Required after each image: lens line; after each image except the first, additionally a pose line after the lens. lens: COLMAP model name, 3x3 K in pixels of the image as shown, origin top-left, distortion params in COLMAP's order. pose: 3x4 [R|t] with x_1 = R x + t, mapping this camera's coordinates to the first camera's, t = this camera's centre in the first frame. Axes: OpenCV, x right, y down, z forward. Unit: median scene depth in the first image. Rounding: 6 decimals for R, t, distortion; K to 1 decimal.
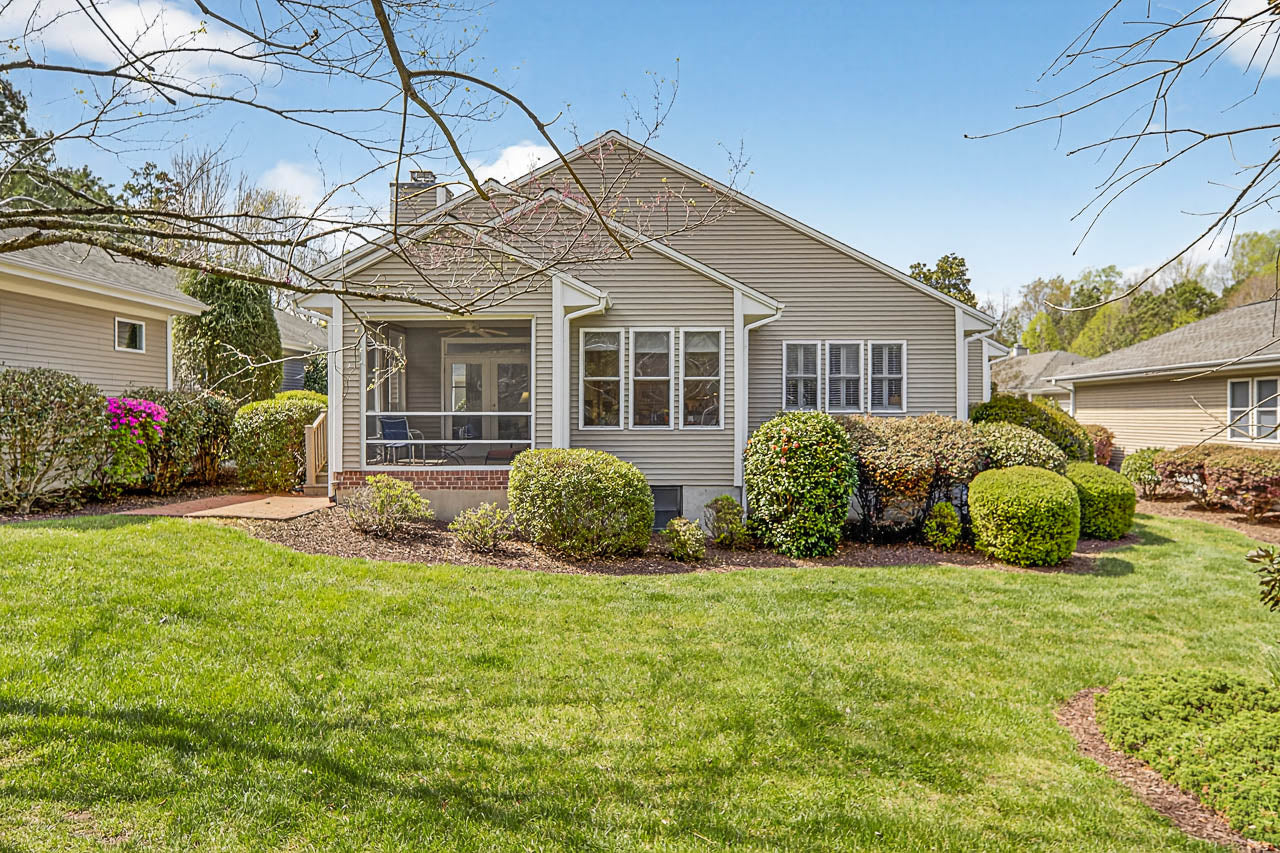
lens RADIAL K [[755.0, 0, 643.7], [0, 755.0, 424.9], [0, 0, 1]] dist [0.000601, 0.000109]
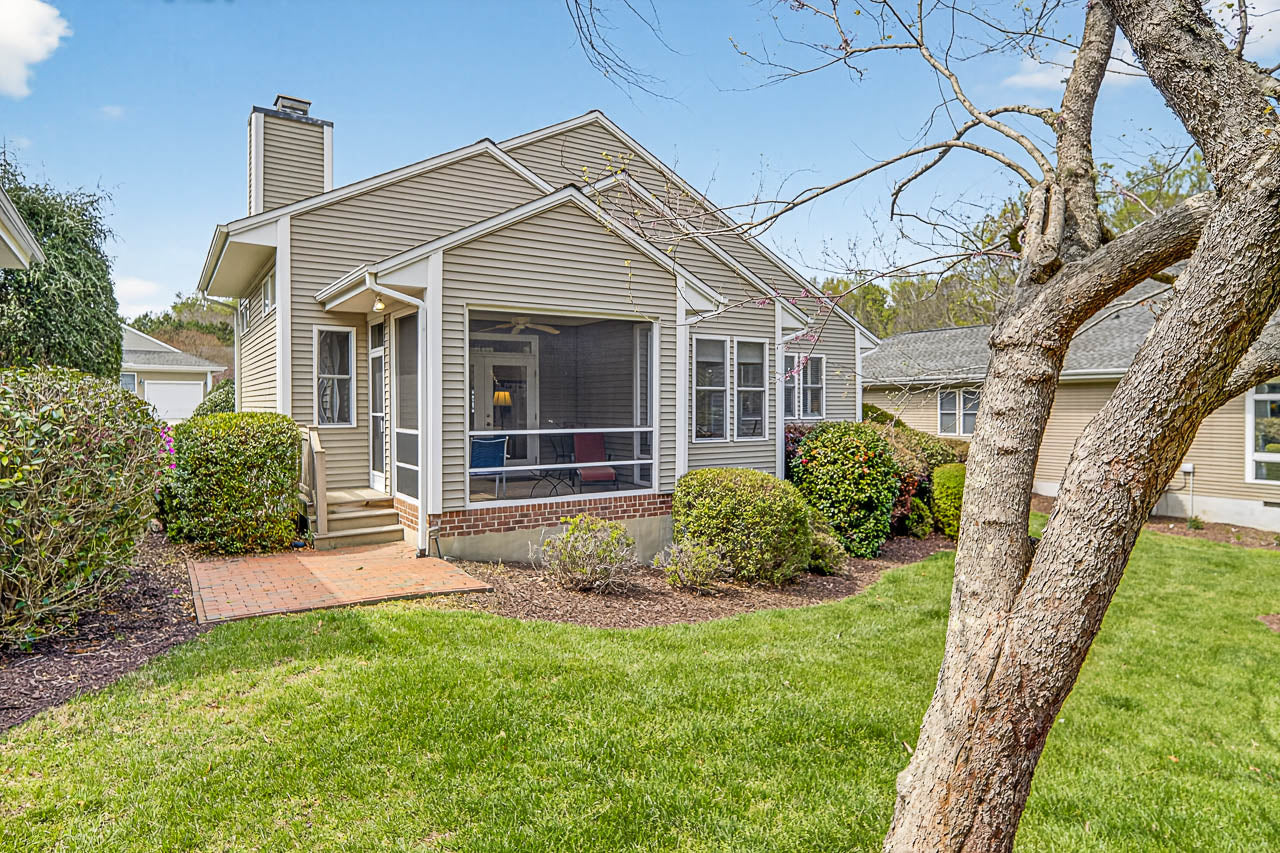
lens RADIAL K [[755.0, 0, 640.8], [0, 755.0, 419.0], [0, 0, 1]] dist [0.000601, 0.000109]
pose [[0.824287, -0.011704, 0.566050, -0.605647], [0.009632, 0.999932, 0.006649, -0.030142], [-0.566090, -0.000029, 0.824344, 0.265488]]
